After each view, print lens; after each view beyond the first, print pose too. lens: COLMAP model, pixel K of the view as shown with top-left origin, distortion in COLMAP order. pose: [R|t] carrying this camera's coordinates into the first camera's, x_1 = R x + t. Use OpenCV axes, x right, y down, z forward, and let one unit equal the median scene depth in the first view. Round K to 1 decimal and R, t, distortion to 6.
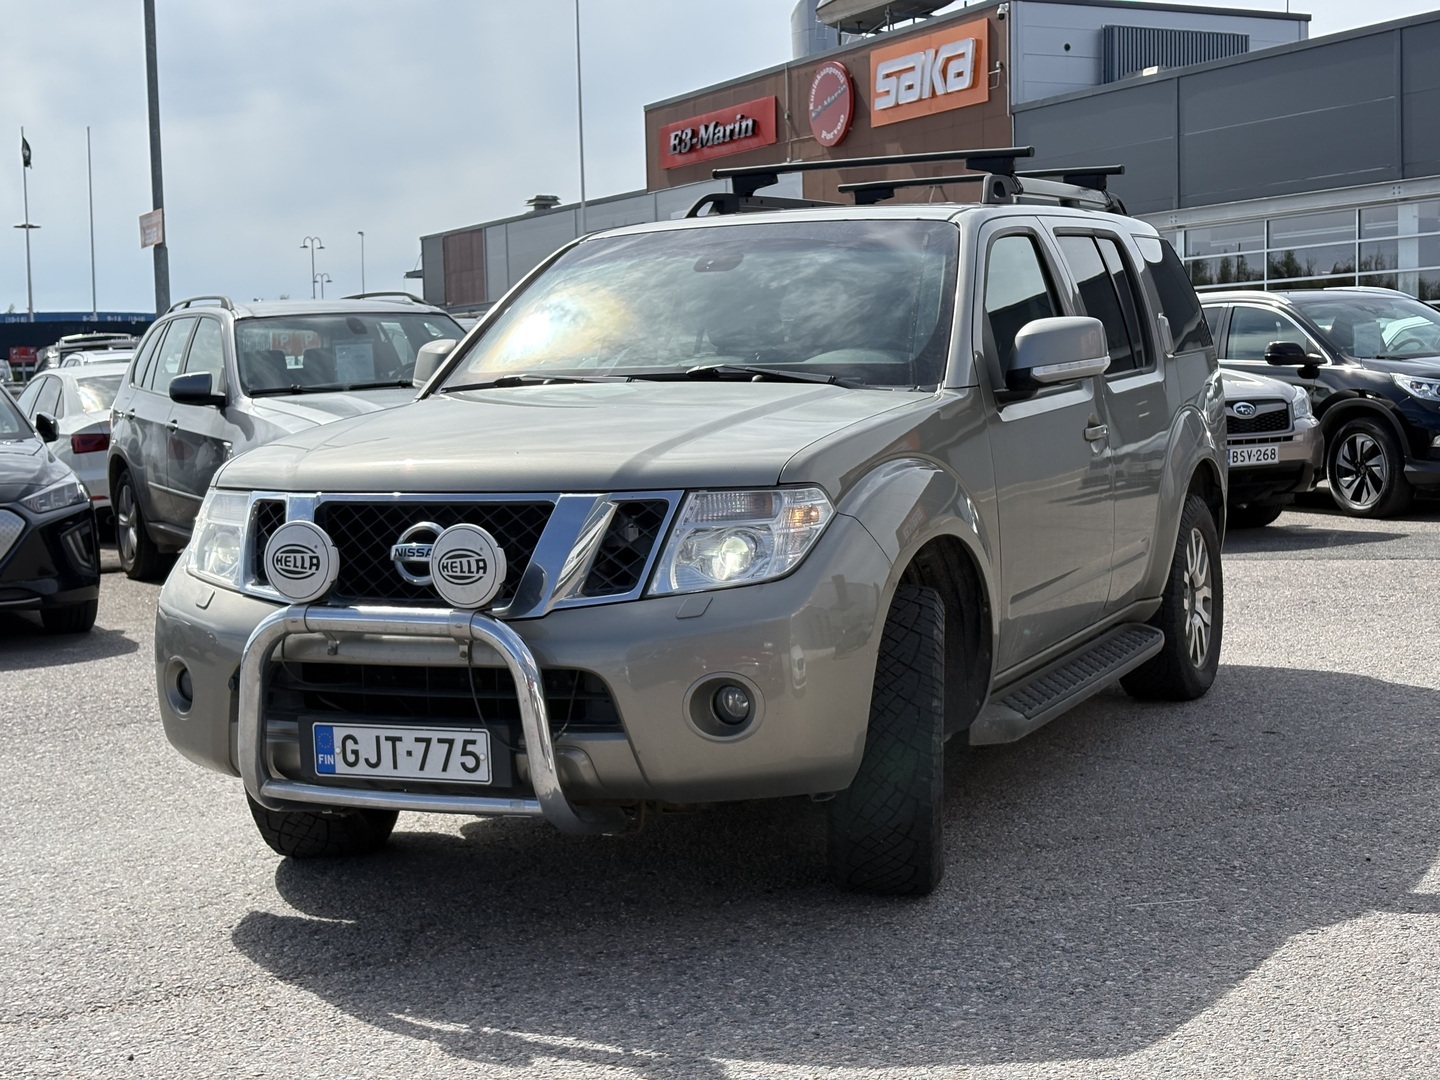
lens RADIAL K [[2165.0, 0, 720.0], [0, 2165.0, 540.0], [0, 0, 1]] dist [0.244076, -0.959973]
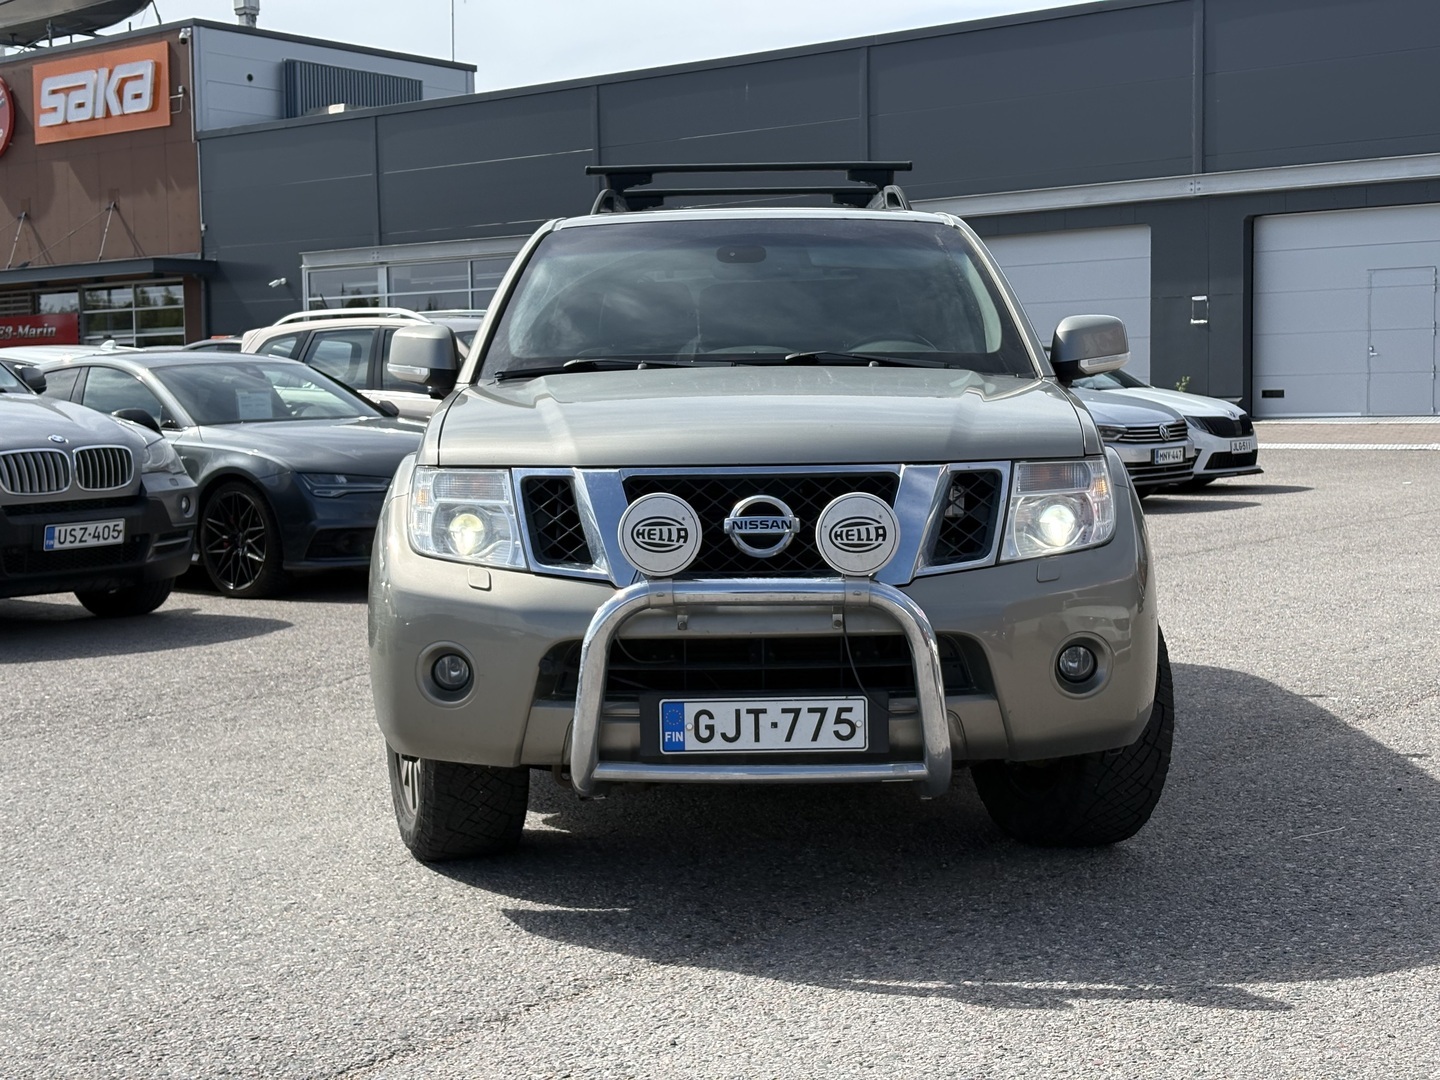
lens RADIAL K [[2165.0, 0, 720.0], [0, 2165.0, 540.0], [0, 0, 1]] dist [0.244076, -0.959973]
pose [[0.914625, -0.012933, 0.404095, -0.555334], [0.020157, 0.999704, -0.013627, 0.025869], [-0.403800, 0.020609, 0.914615, 0.099008]]
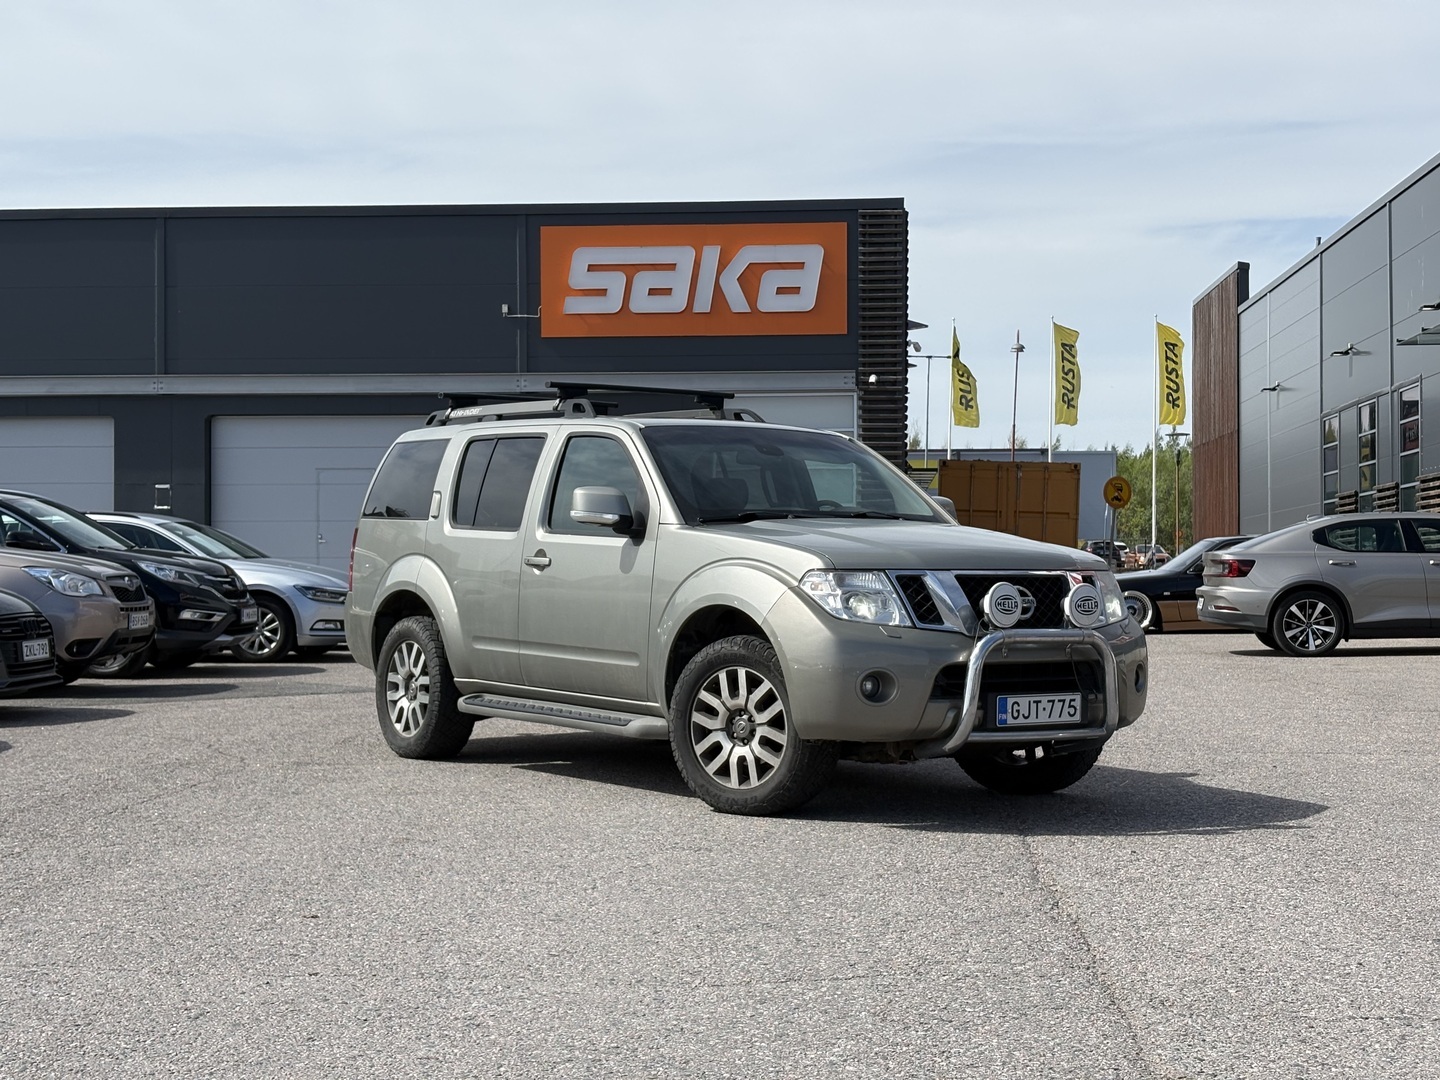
lens RADIAL K [[2165.0, 0, 720.0], [0, 2165.0, 540.0], [0, 0, 1]] dist [0.244076, -0.959973]
pose [[0.514846, 0.042757, 0.856216, -1.837406], [0.050298, 0.995528, -0.079959, 0.087508], [-0.855806, 0.084232, 0.510393, 0.276314]]
